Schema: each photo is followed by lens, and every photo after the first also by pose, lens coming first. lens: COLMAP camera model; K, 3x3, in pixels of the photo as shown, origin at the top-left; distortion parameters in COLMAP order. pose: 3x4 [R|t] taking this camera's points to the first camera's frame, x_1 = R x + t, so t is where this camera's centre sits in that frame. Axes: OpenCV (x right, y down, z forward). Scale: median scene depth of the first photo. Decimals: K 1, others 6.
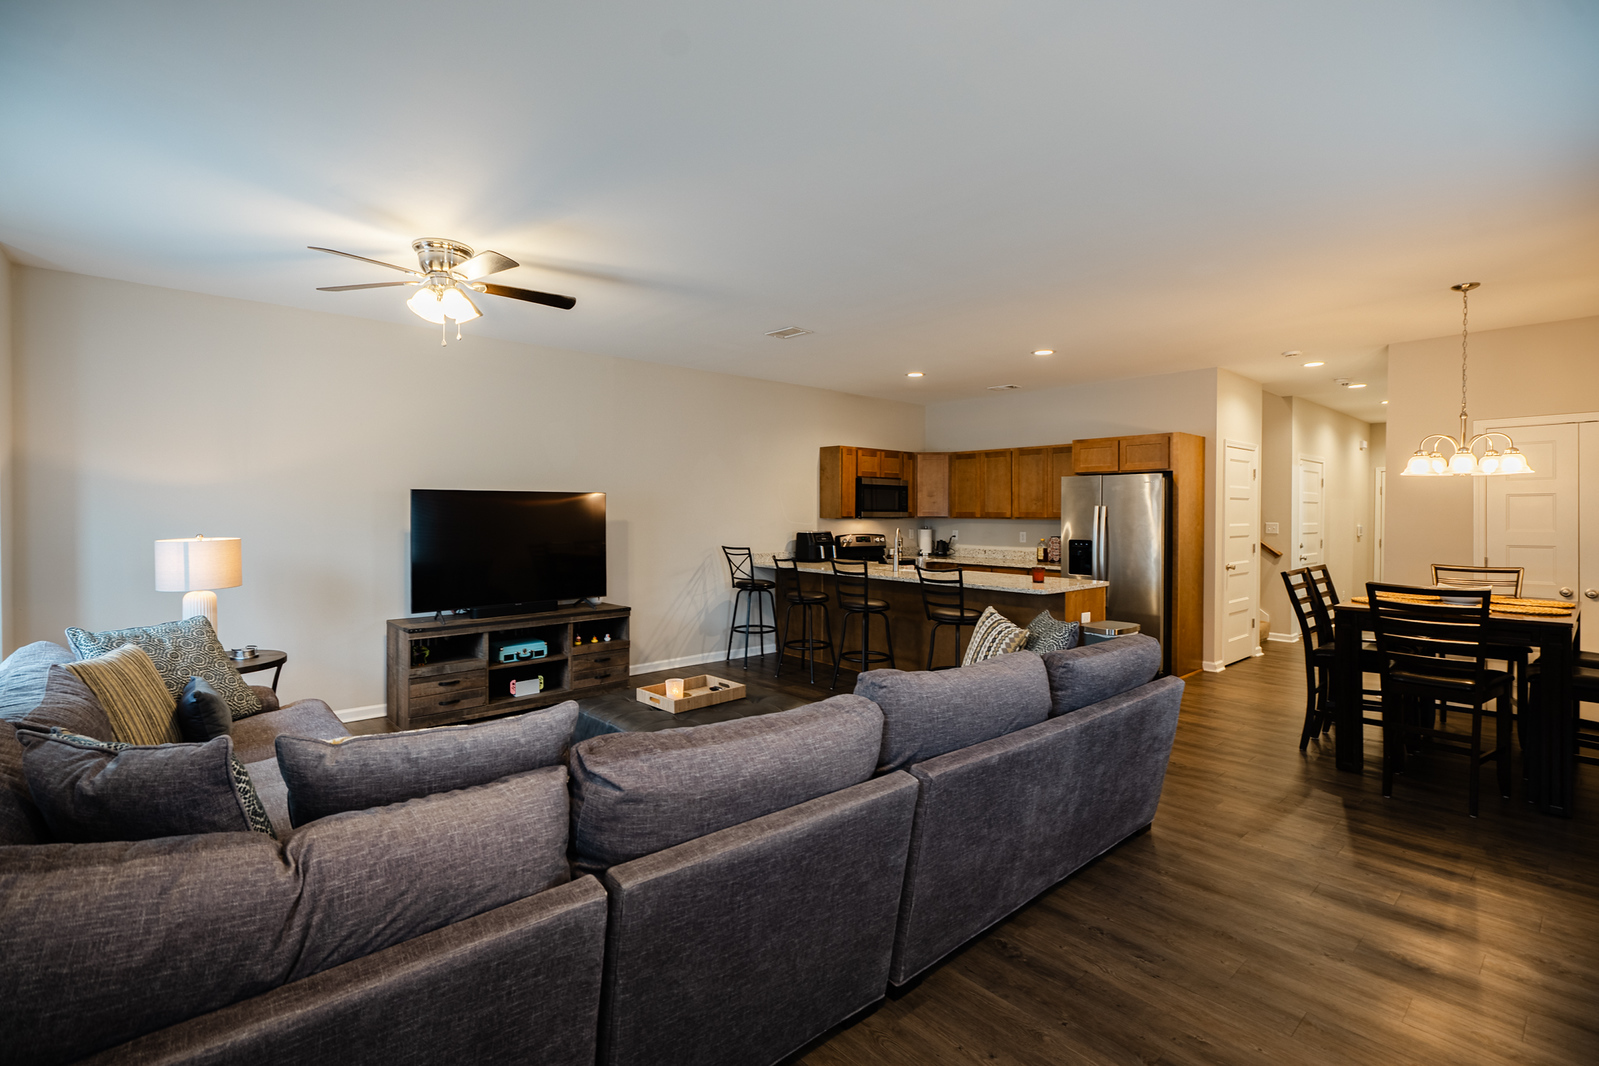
lens RADIAL K [[733.9, 0, 795.7], [0, 733.9, 521.4], [0, 0, 1]] dist [-0.003772, 0.000589]
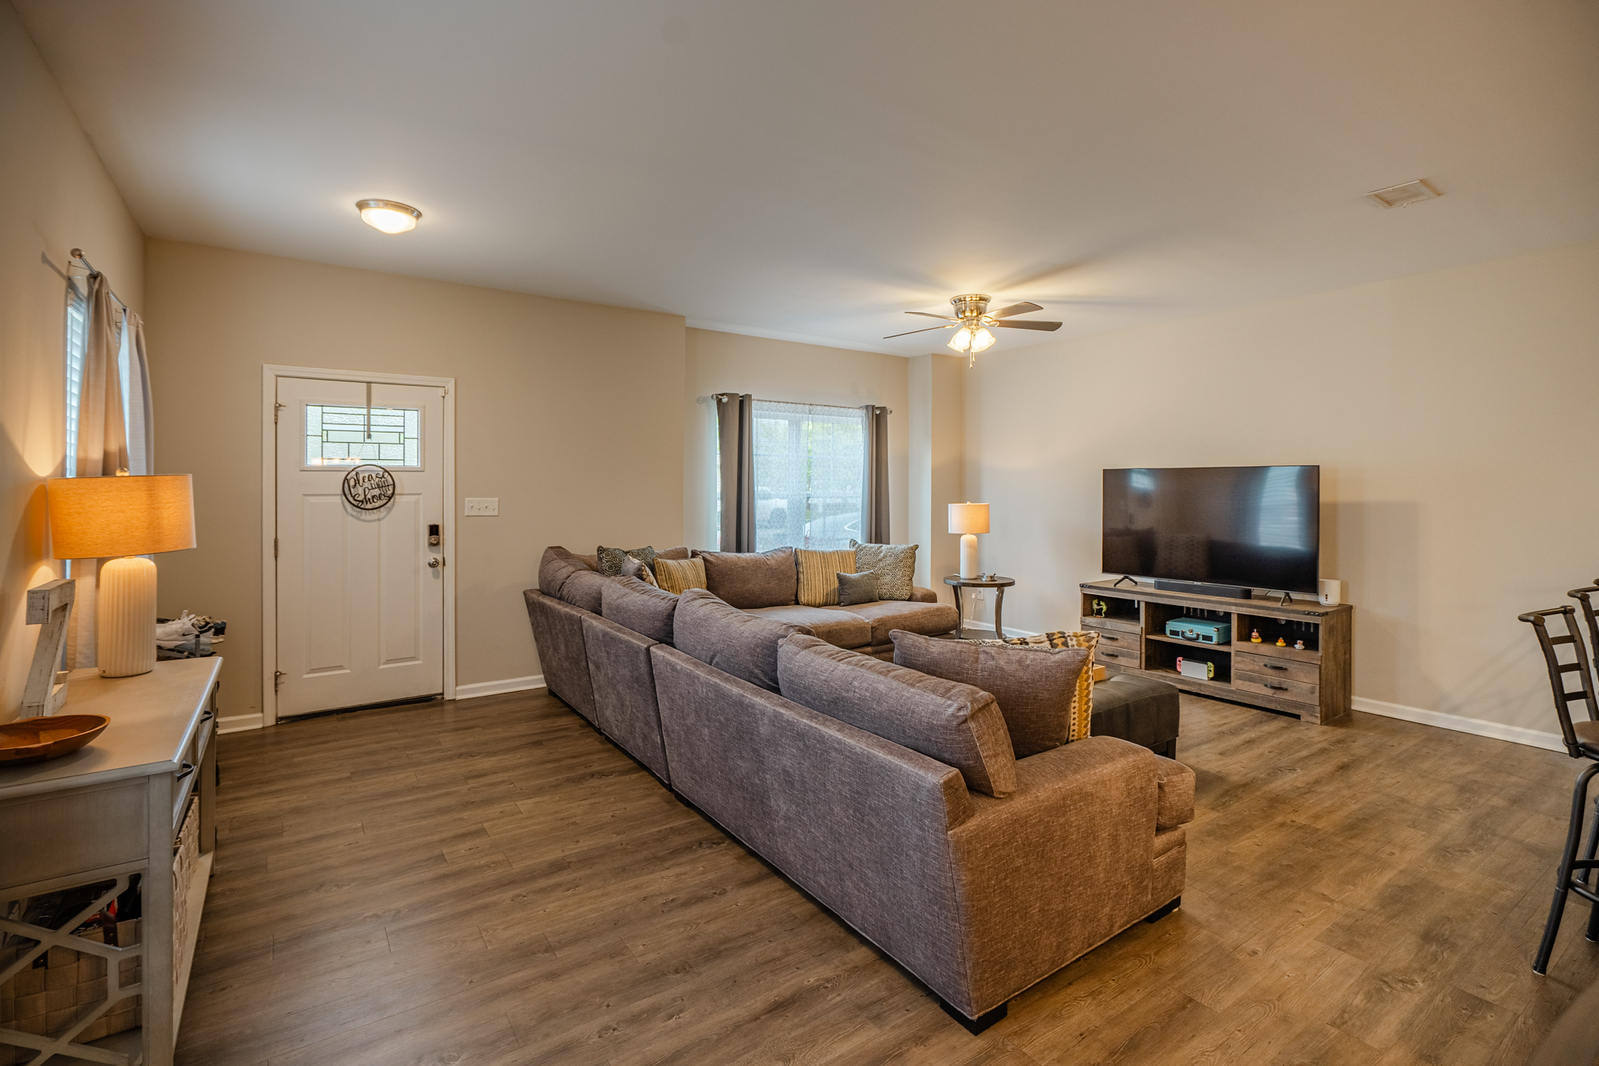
lens RADIAL K [[733.9, 0, 754.6], [0, 733.9, 487.9], [0, 0, 1]] dist [-0.003772, 0.000589]
pose [[-0.151846, 0.000480, -0.988404, 0.533743], [-0.019102, 0.999812, 0.003420, -0.004283], [0.988220, 0.019400, -0.151808, 0.449119]]
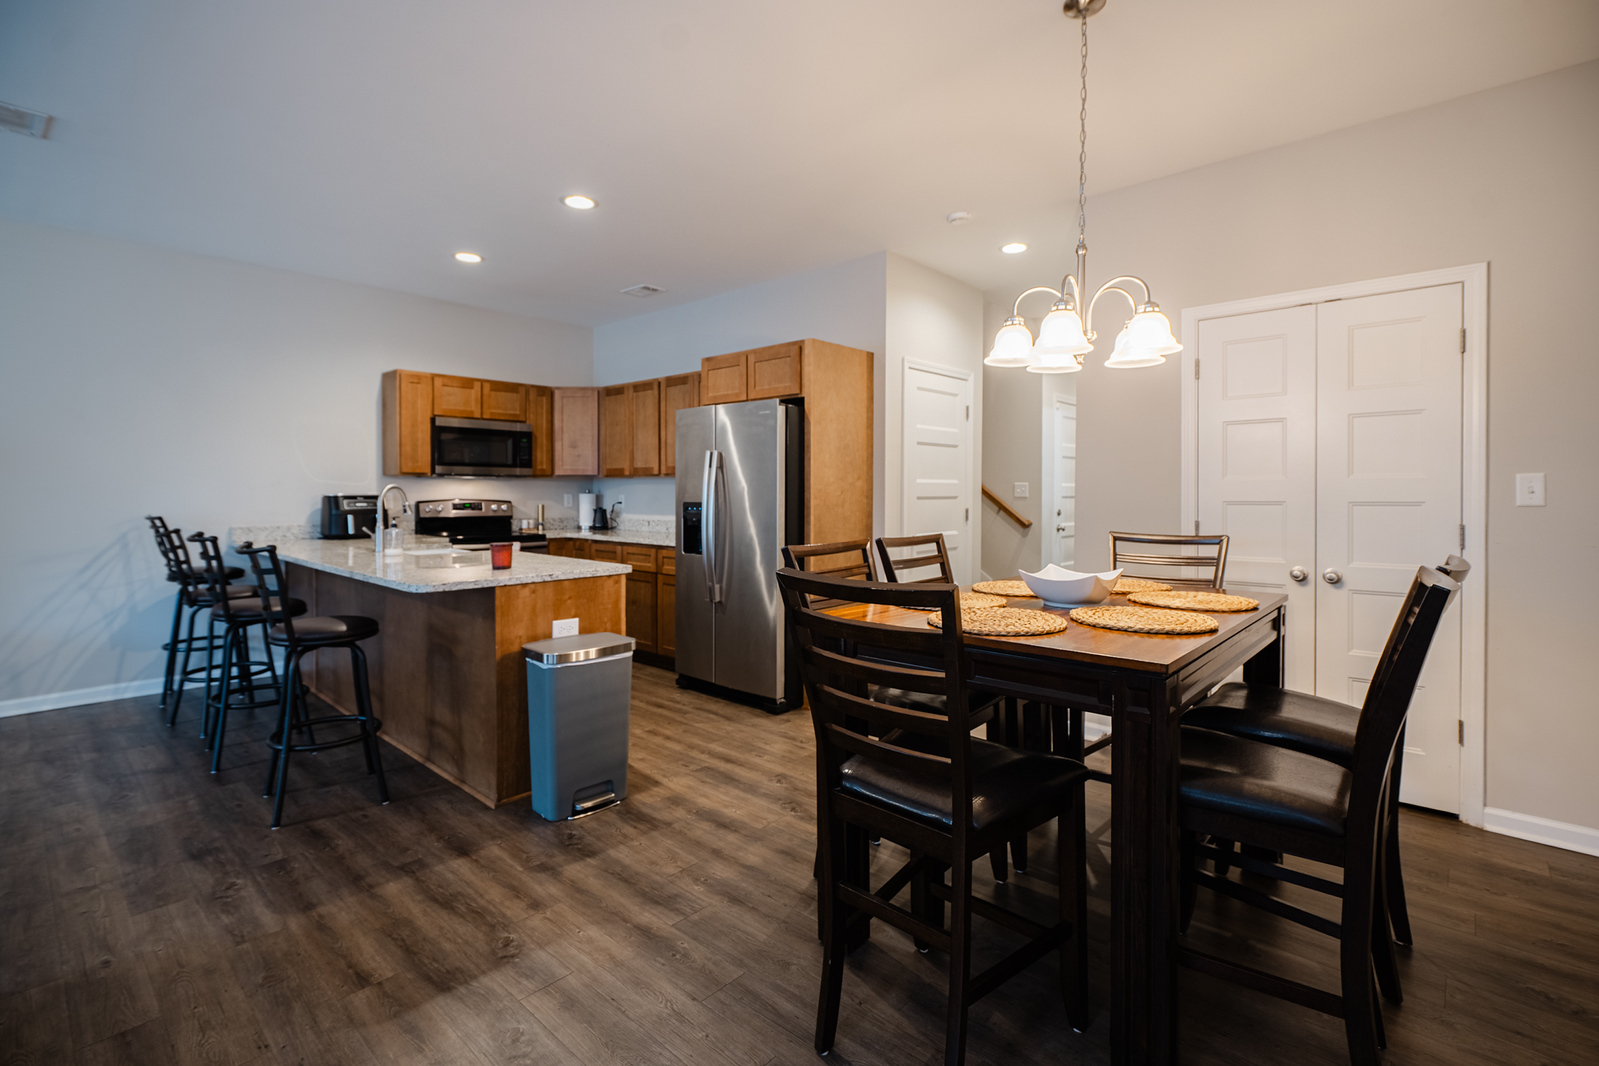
lens RADIAL K [[733.9, 0, 812.2], [0, 733.9, 505.8], [0, 0, 1]] dist [-0.003772, 0.000589]
pose [[0.993436, -0.004196, 0.114313, 0.411332], [0.003394, 0.999968, 0.007205, 0.023600], [-0.114340, -0.006770, 0.993419, 0.307765]]
